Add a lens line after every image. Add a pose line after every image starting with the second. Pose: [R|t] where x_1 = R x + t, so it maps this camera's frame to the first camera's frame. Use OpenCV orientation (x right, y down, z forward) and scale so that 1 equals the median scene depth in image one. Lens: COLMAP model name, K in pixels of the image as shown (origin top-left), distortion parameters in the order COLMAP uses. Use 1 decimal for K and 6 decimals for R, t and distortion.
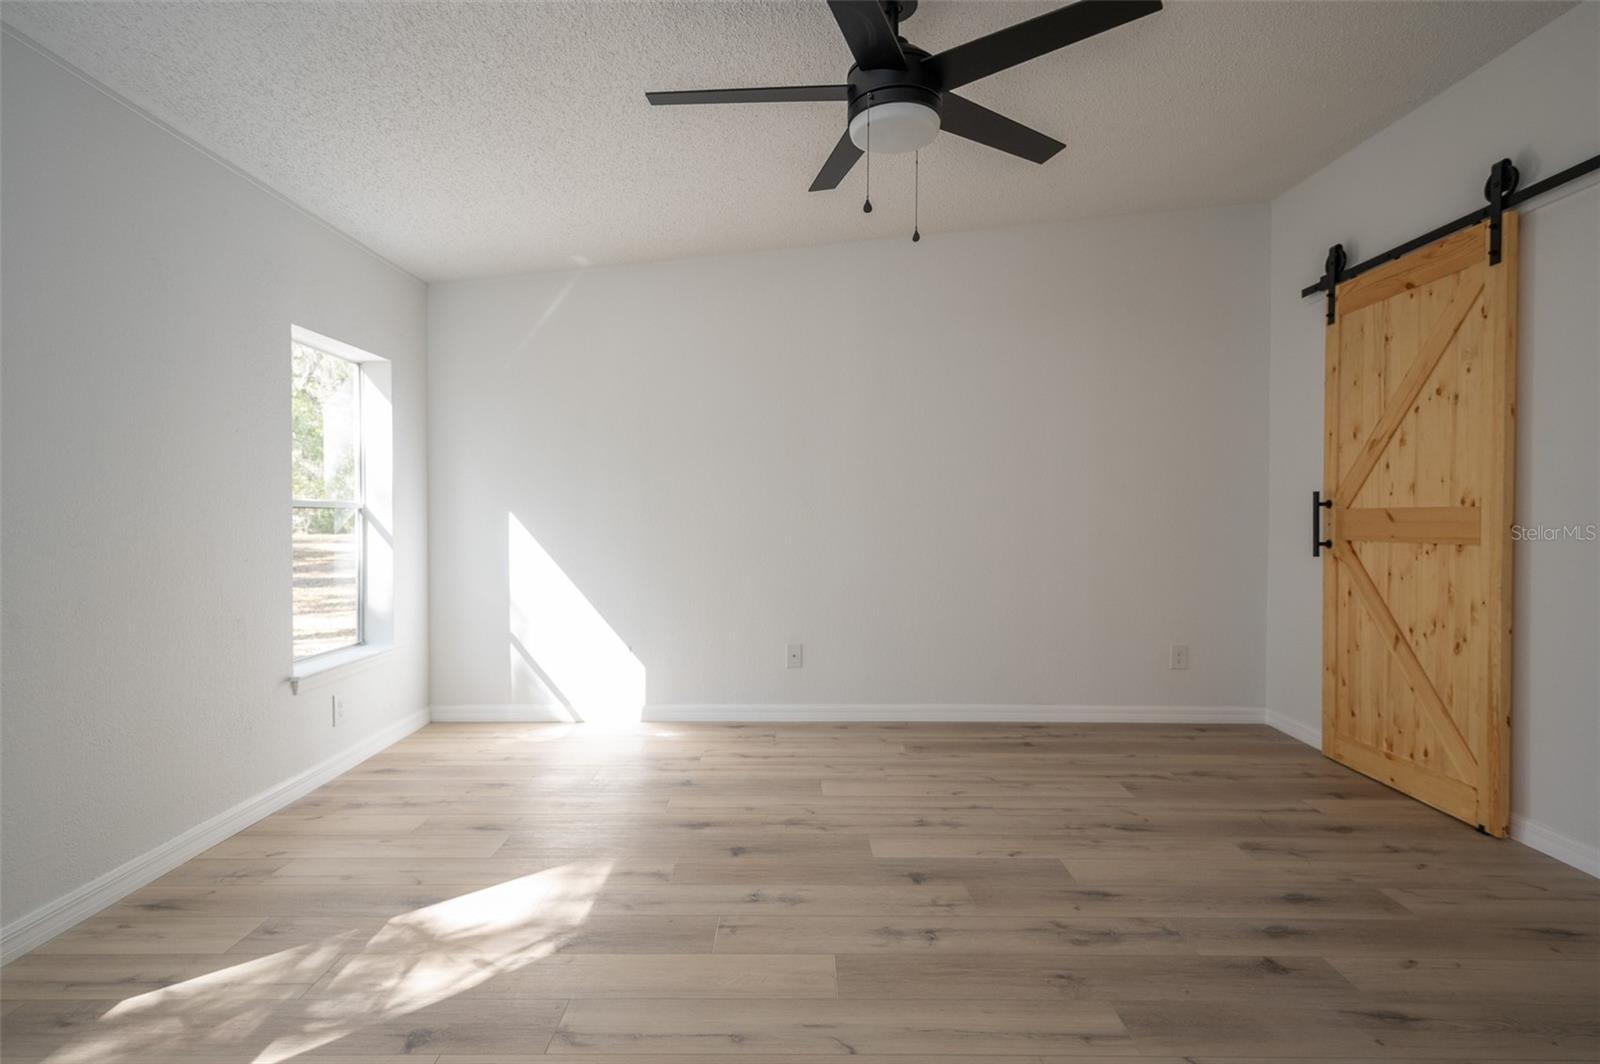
lens RADIAL K [[740.7, 0, 800.0], [0, 740.7, 532.0], [0, 0, 1]] dist [0.001580, 0.000521]
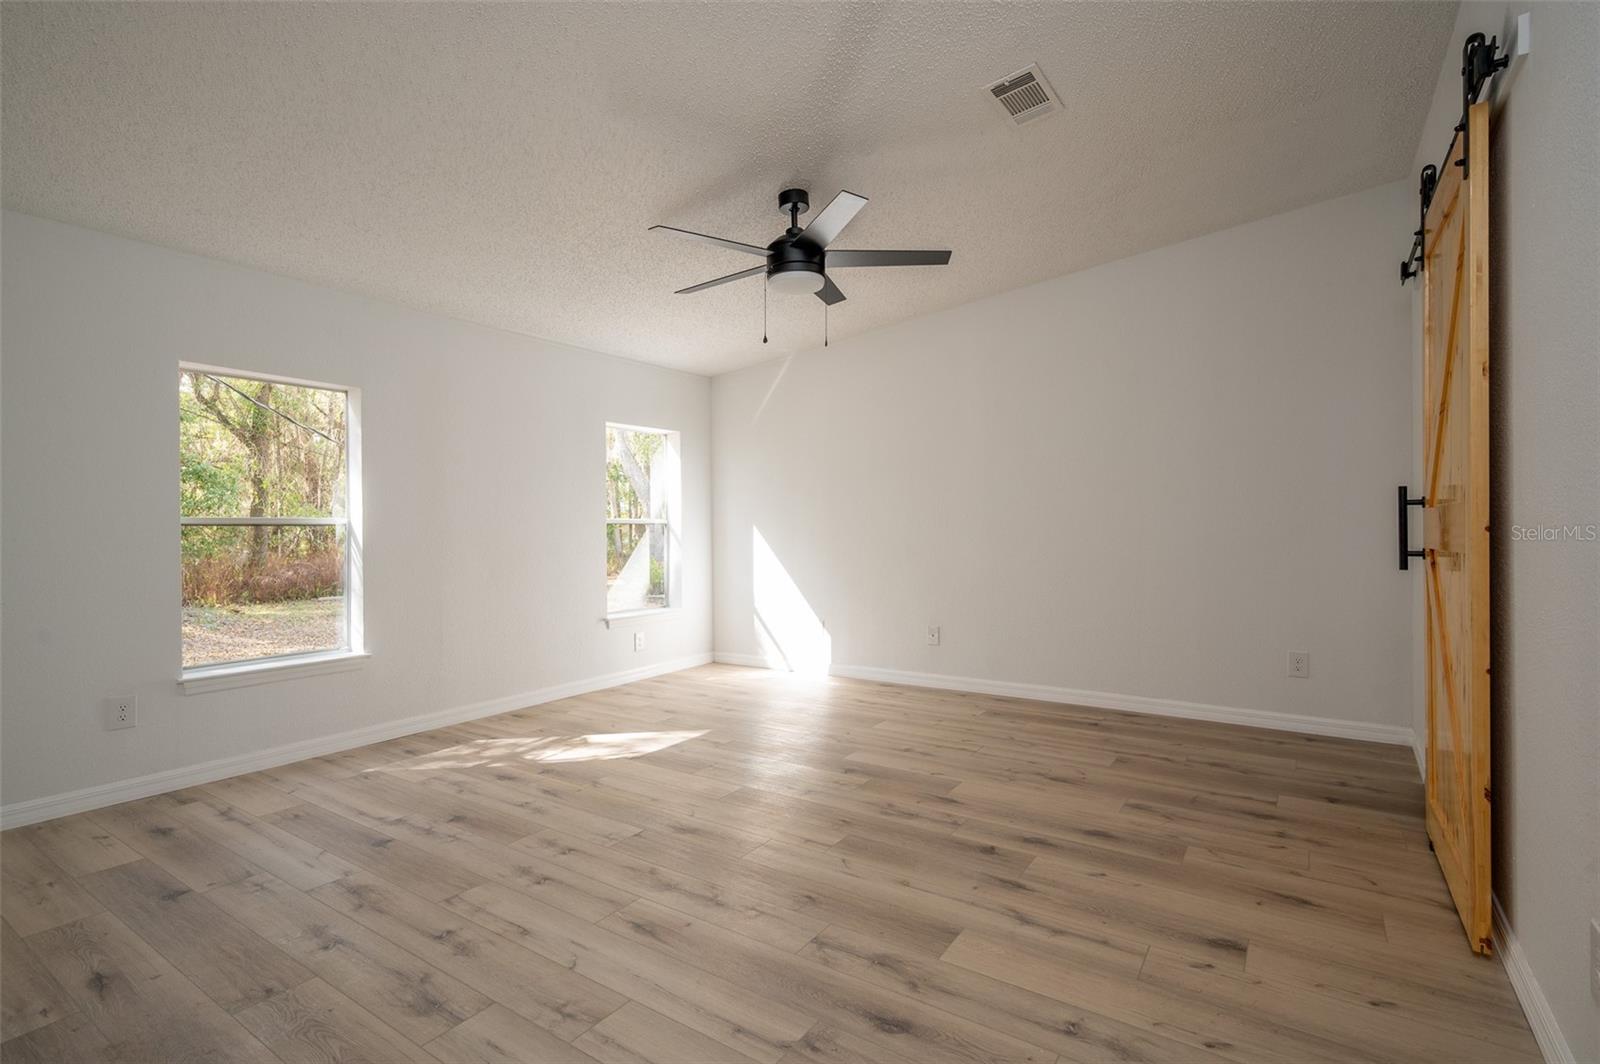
lens RADIAL K [[697.4, 0, 800.0], [0, 697.4, 532.0], [0, 0, 1]] dist [0.001720, -0.000049]
pose [[0.842114, -0.008631, -0.539231, 0.647639], [0.003788, 0.999942, -0.010090, 0.004232], [0.539287, 0.006454, 0.842097, -0.175441]]
